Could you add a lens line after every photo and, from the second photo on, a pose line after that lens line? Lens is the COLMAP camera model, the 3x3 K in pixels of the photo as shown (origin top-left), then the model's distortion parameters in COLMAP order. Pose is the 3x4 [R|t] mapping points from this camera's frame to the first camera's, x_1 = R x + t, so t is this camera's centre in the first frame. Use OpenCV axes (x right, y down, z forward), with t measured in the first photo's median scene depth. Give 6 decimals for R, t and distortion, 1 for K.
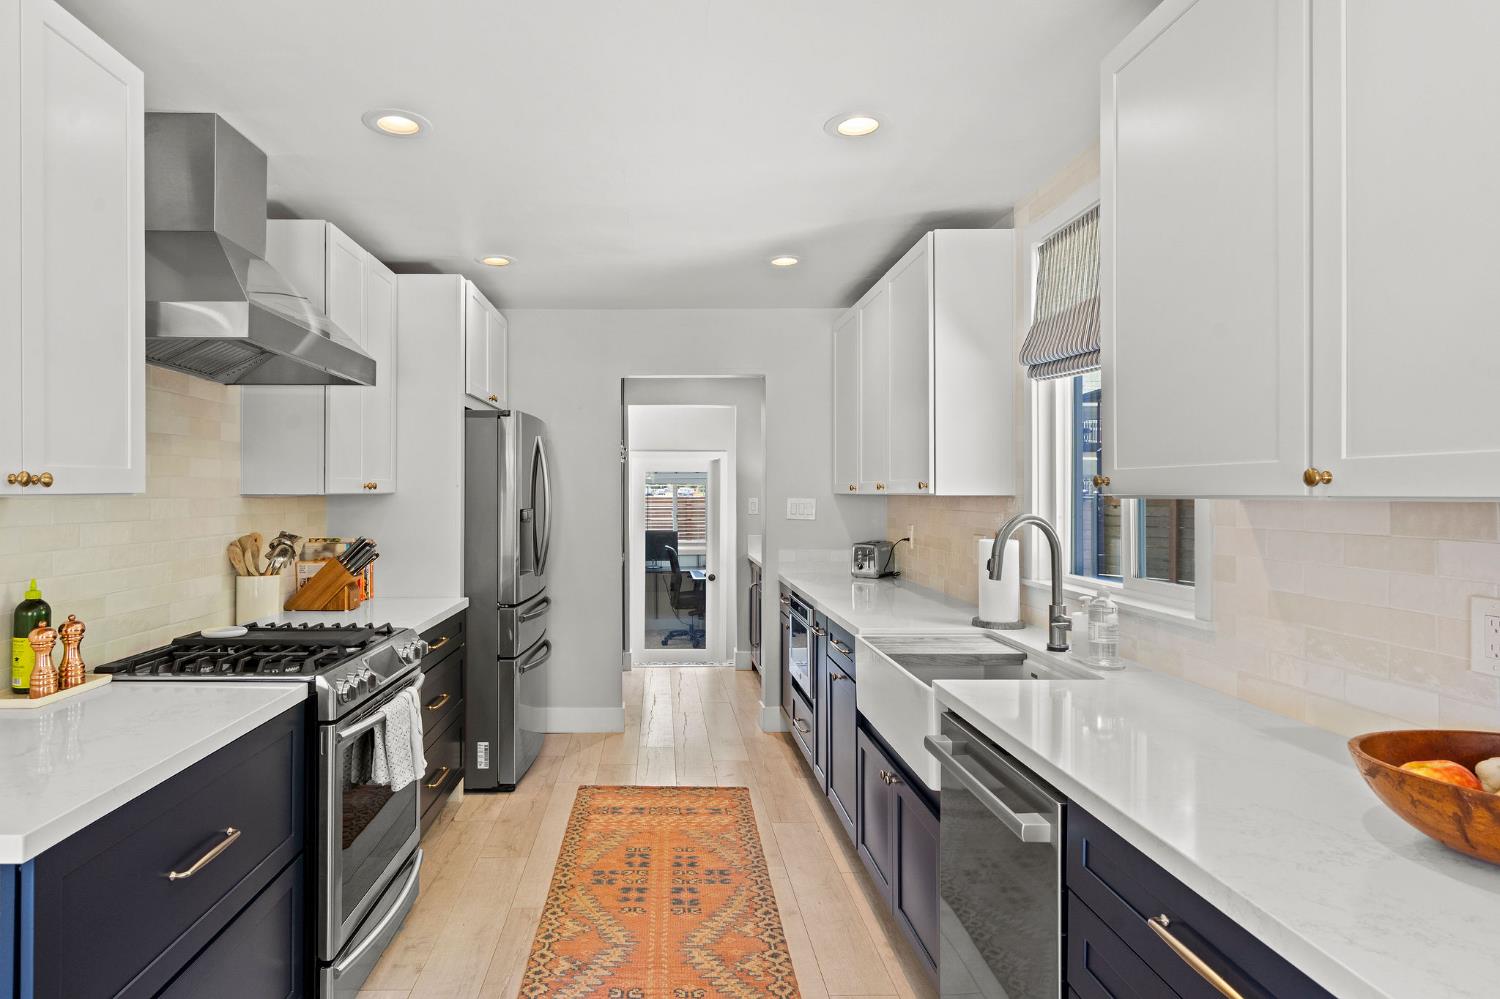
lens RADIAL K [[846.7, 0, 733.8], [0, 846.7, 493.5], [0, 0, 1]] dist [0.007798, -0.000447]
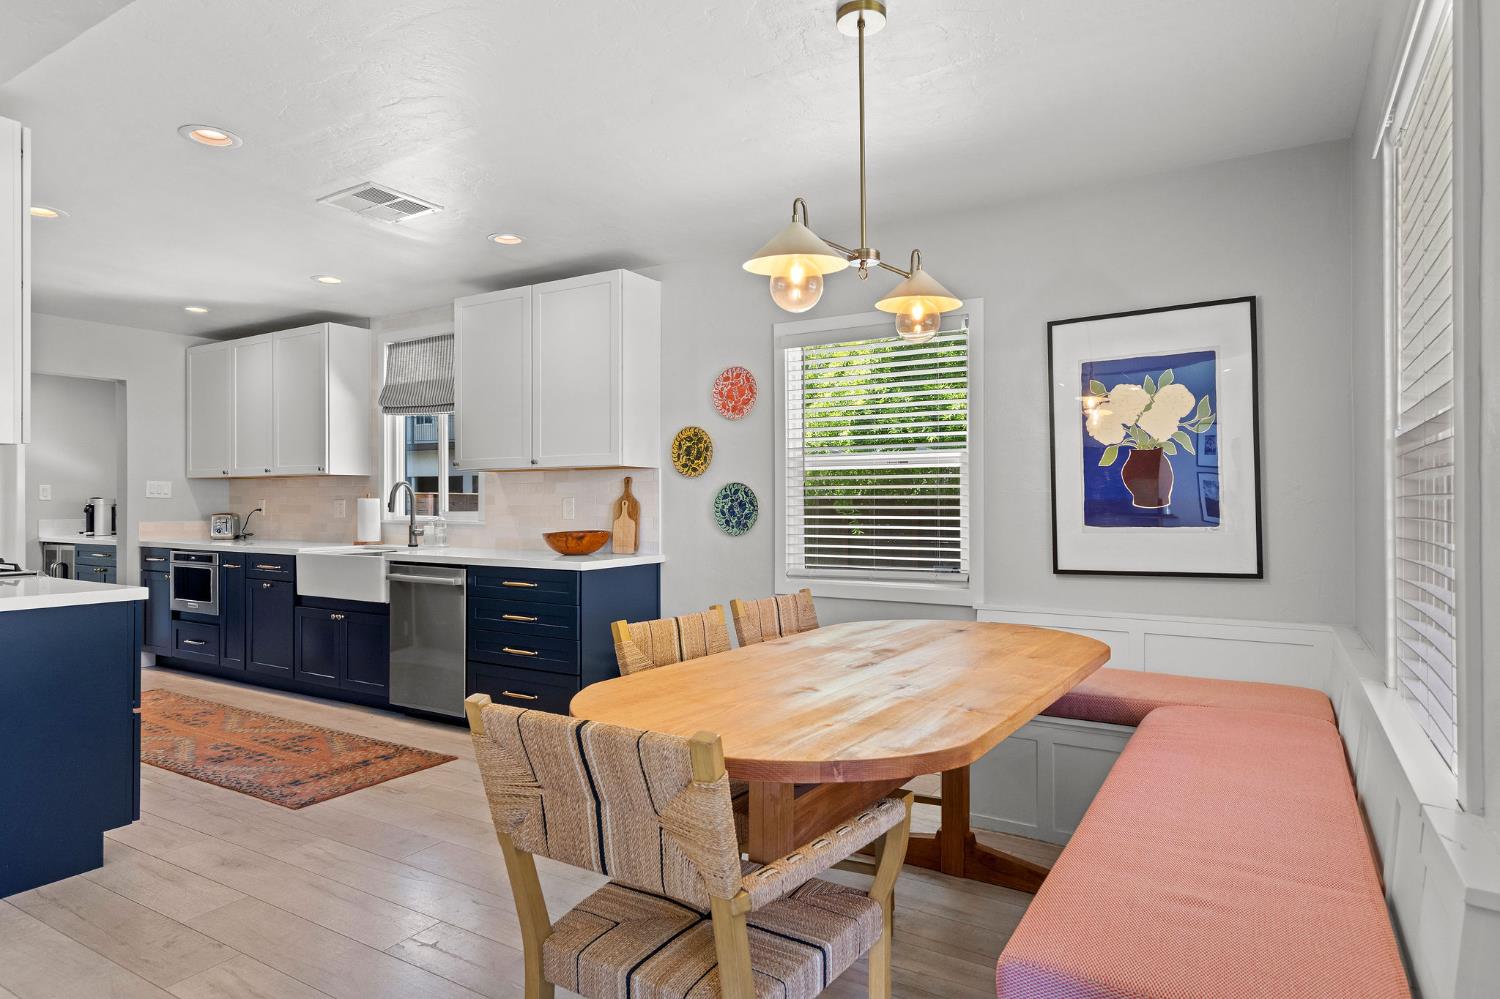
lens RADIAL K [[847.1, 0, 751.8], [0, 847.1, 496.9], [0, 0, 1]] dist [0.001656, 0.000053]
pose [[0.581113, -0.000186, 0.813823, -0.691887], [0.005080, 0.999981, -0.003399, 0.059545], [-0.813807, 0.006110, 0.581103, -0.745847]]
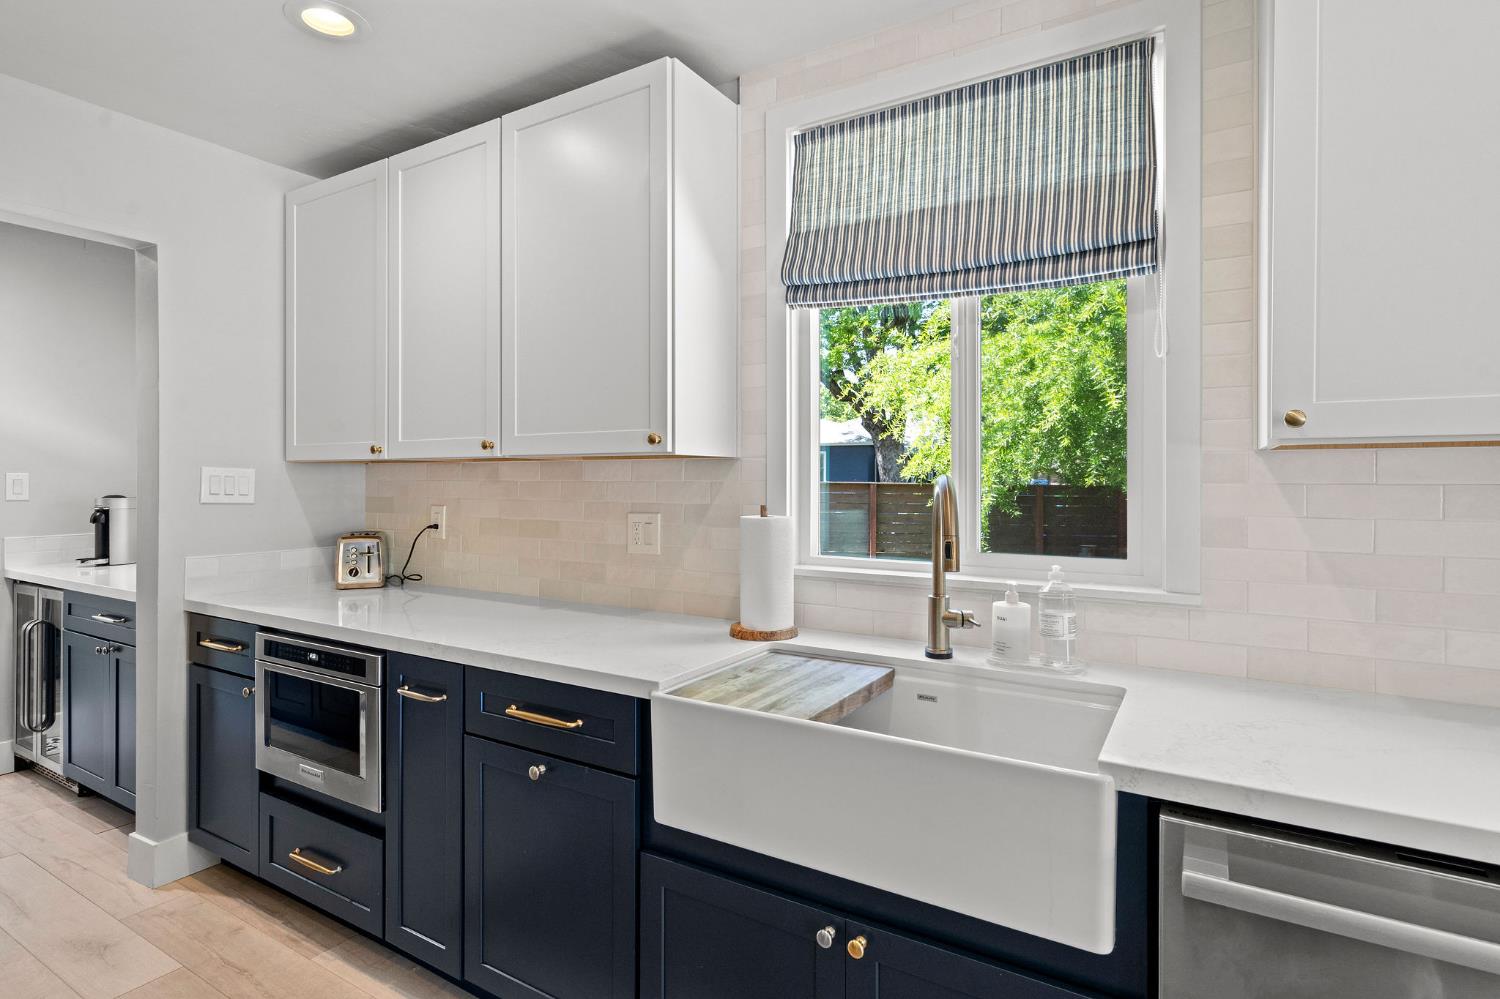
lens RADIAL K [[739.6, 0, 744.7], [0, 739.6, 486.4], [0, 0, 1]] dist [-0.000542, 0.000855]
pose [[0.580895, -0.002529, 0.813975, -0.209245], [-0.001402, 0.999991, 0.004107, 0.025313], [-0.813978, -0.003527, 0.580886, 0.620772]]
